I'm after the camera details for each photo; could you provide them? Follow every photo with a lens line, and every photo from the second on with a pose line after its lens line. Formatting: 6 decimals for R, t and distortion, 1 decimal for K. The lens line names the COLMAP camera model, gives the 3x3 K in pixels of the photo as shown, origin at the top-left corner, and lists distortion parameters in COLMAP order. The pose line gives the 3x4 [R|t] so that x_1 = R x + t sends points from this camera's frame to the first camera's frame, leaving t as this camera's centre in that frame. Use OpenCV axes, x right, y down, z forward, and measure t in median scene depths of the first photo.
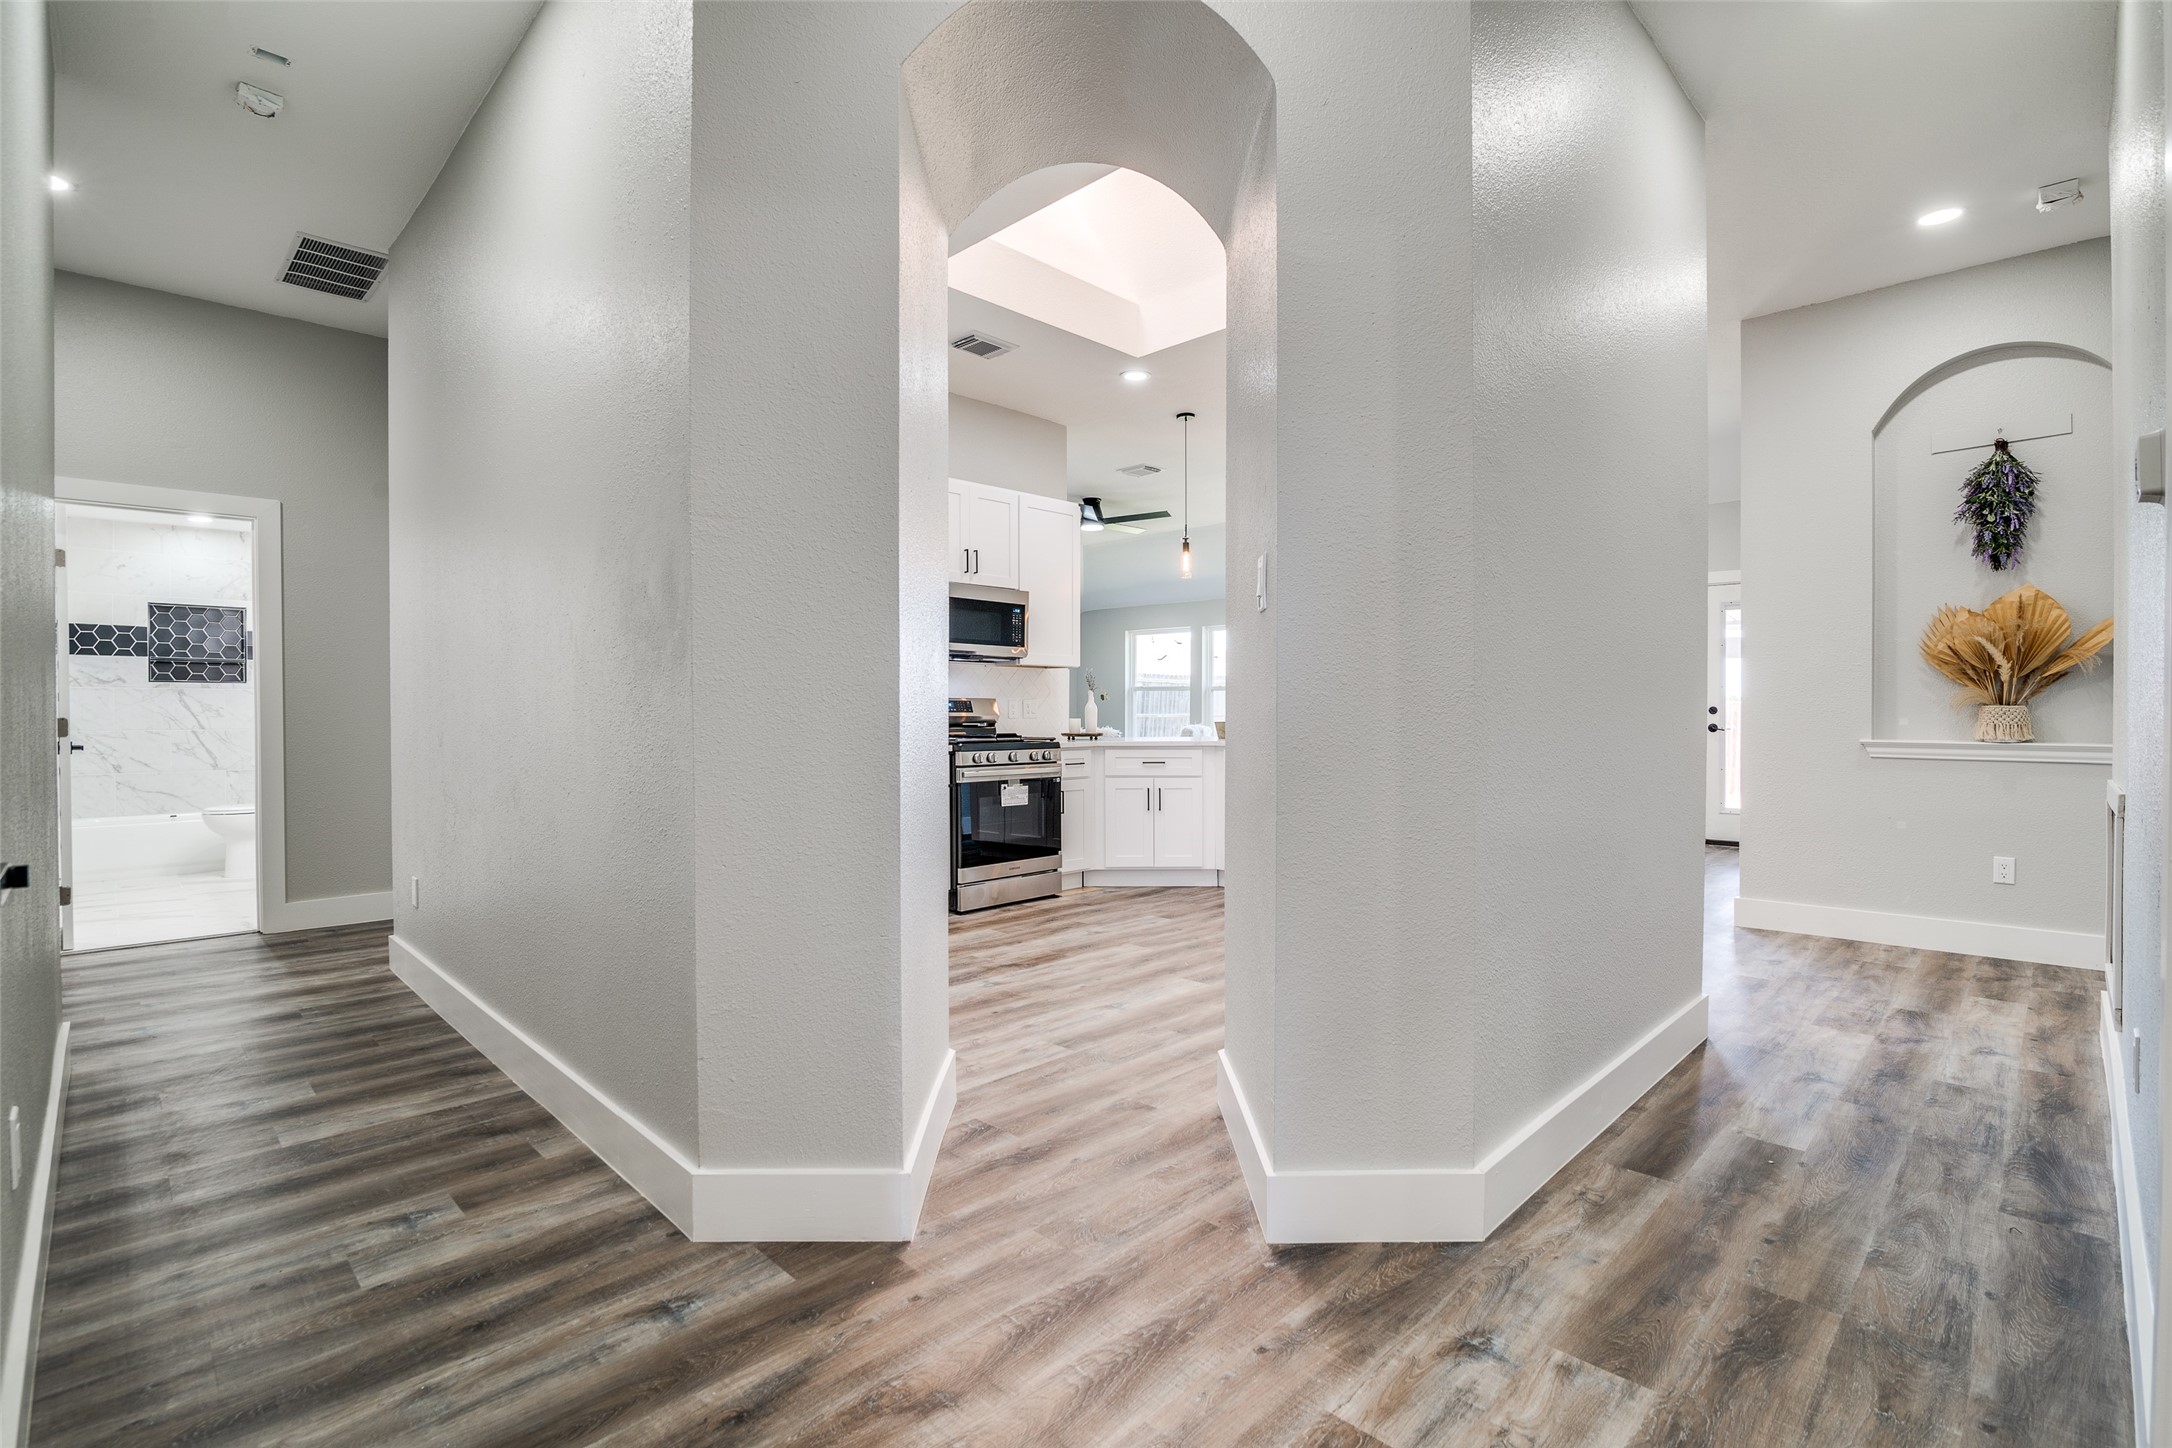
lens RADIAL K [[1001.4, 0, 1084.4], [0, 1001.4, 718.6], [0, 0, 1]] dist [-0.019829, 0.001585]
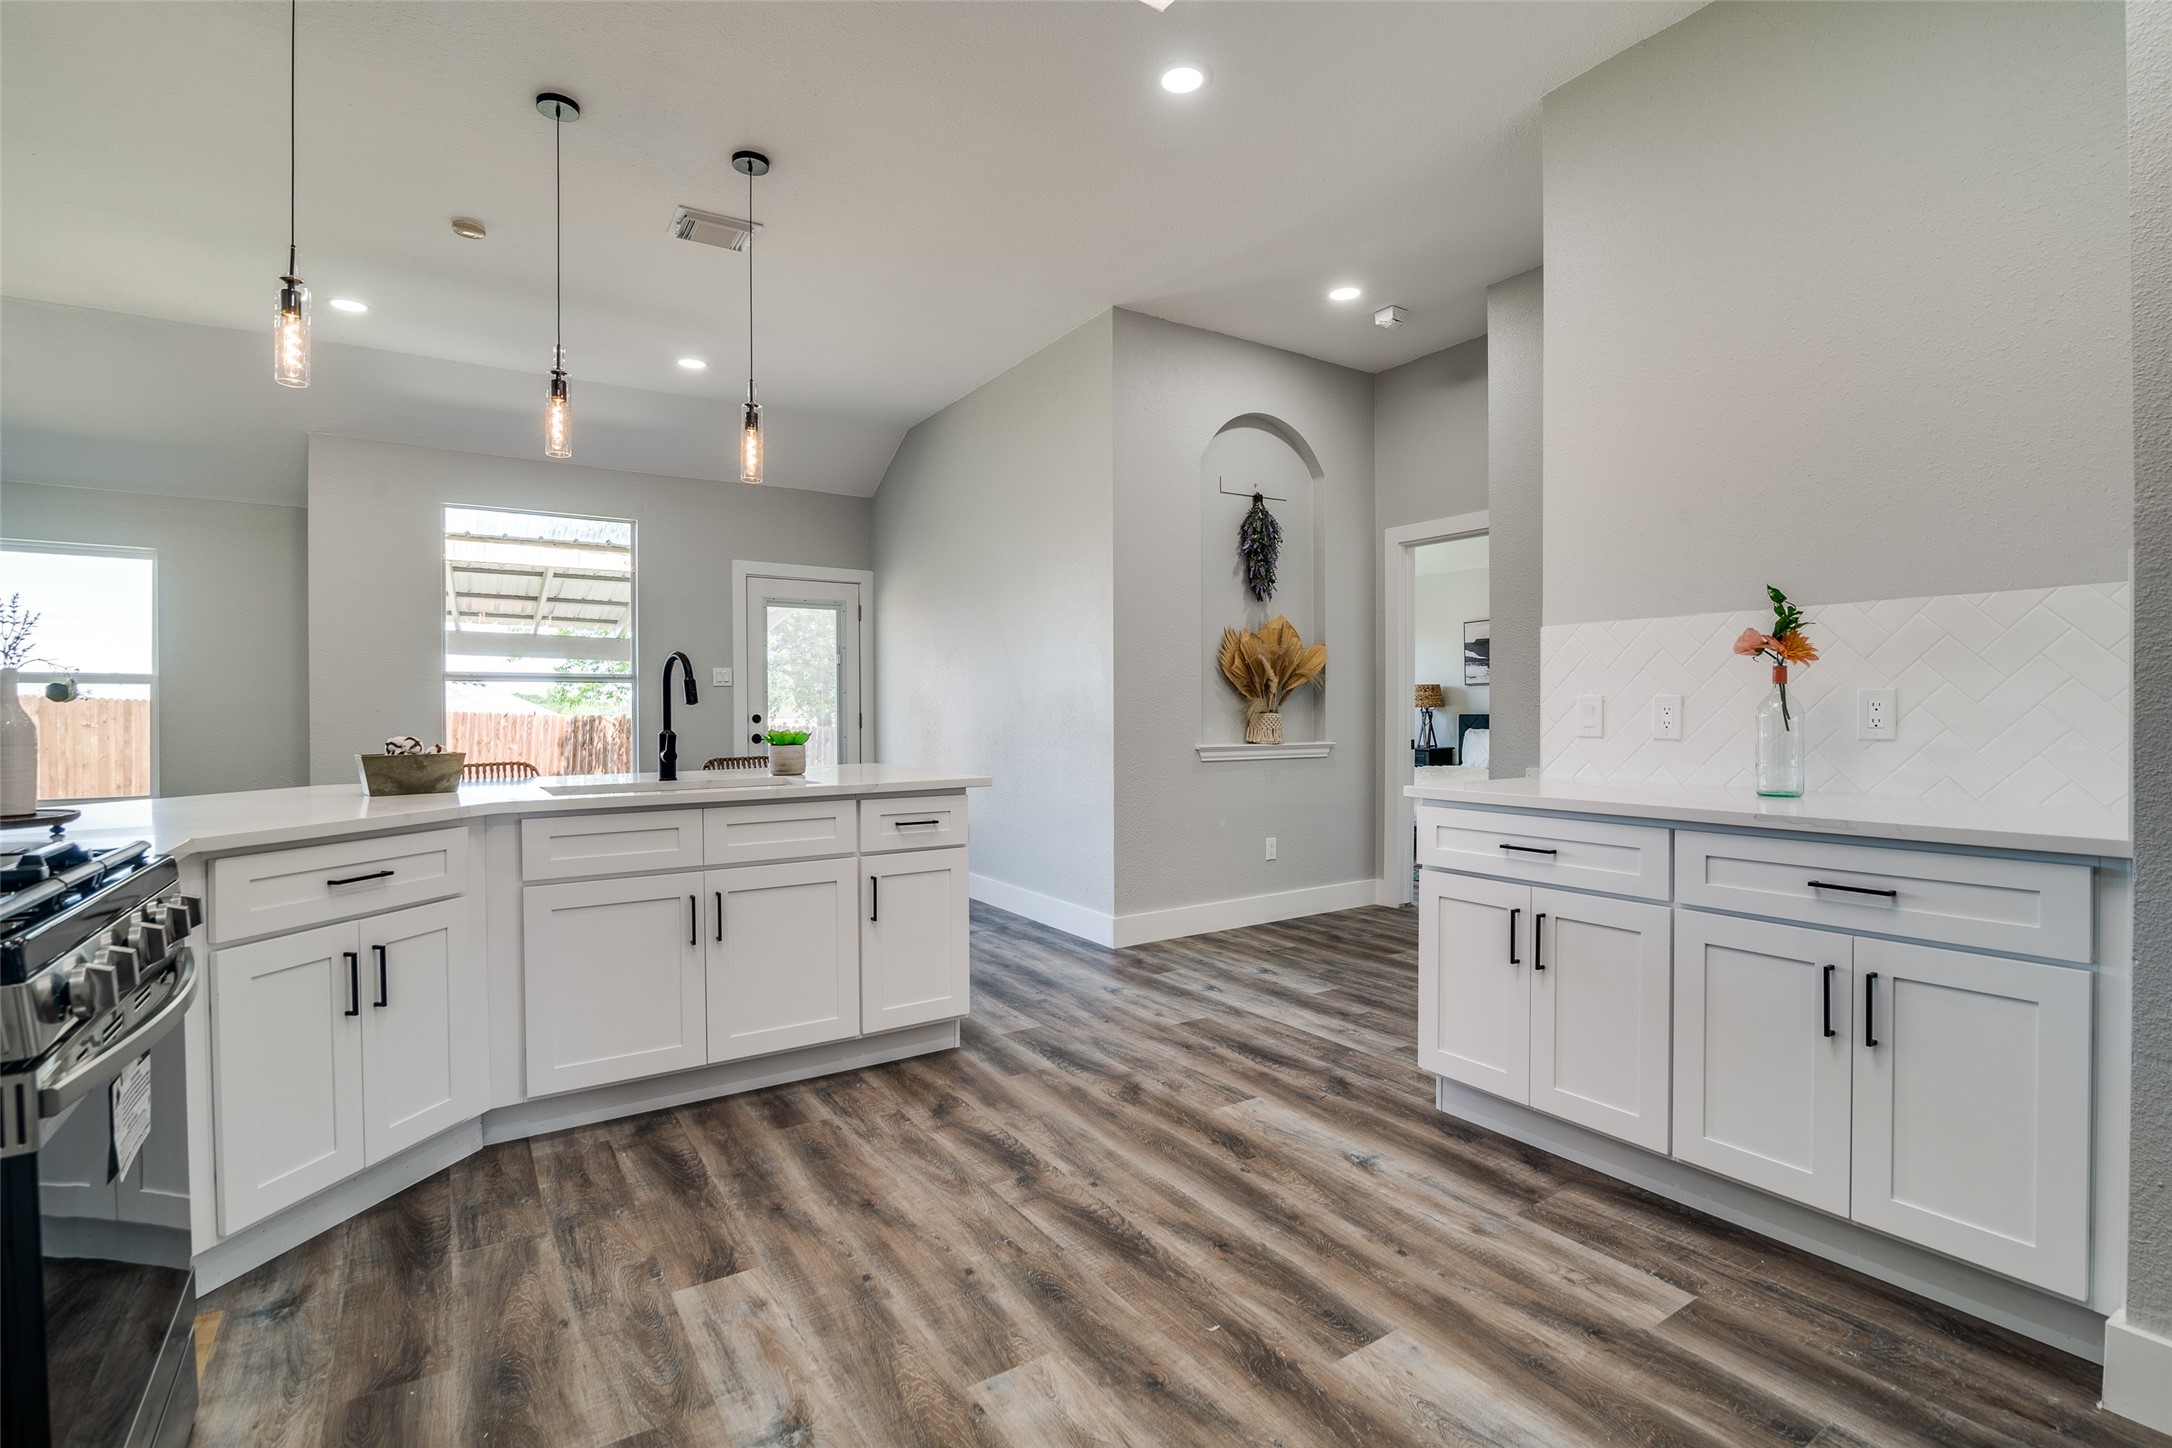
lens RADIAL K [[1001.4, 0, 1091.1], [0, 1001.4, 716.5], [0, 0, 1]] dist [-0.019829, 0.001585]
pose [[0.204472, -0.005203, 0.978859, -0.234901], [0.014126, 0.999897, 0.002364, -0.011464], [-0.978770, 0.013344, 0.204525, 0.710459]]
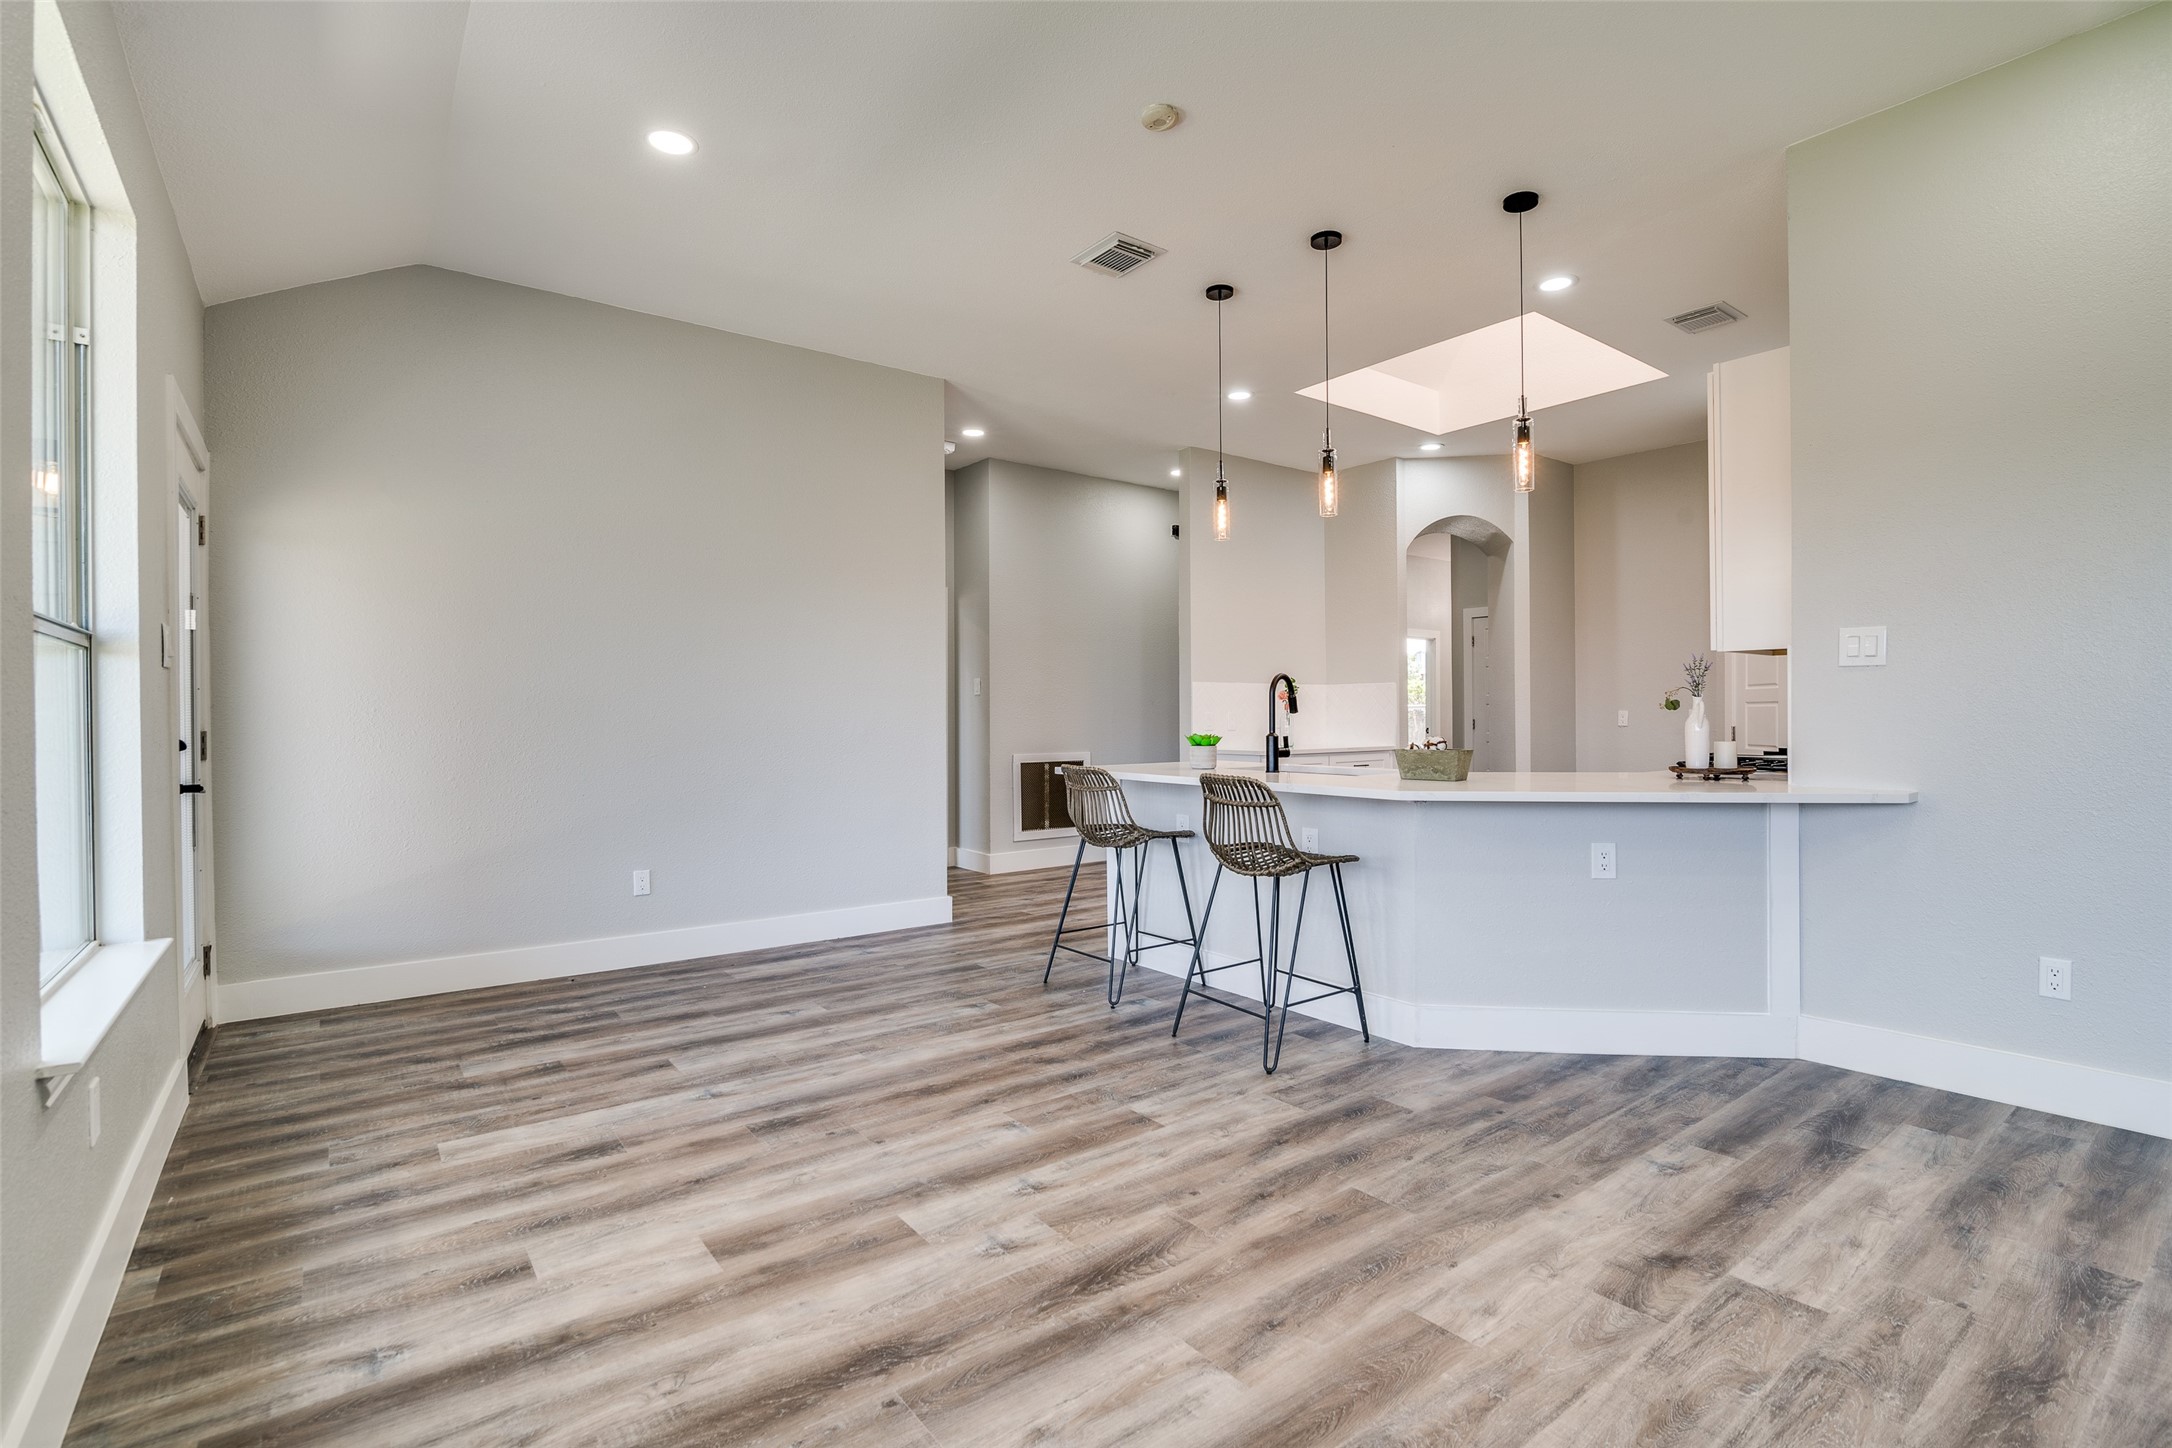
lens RADIAL K [[1001.4, 0, 1084.9], [0, 1001.4, 721.7], [0, 0, 1]] dist [-0.019829, 0.001585]
pose [[-0.991189, 0.007621, 0.132237, 0.307028], [0.009671, 0.999843, 0.014867, -0.026426], [-0.132103, 0.016015, -0.991107, 1.797132]]
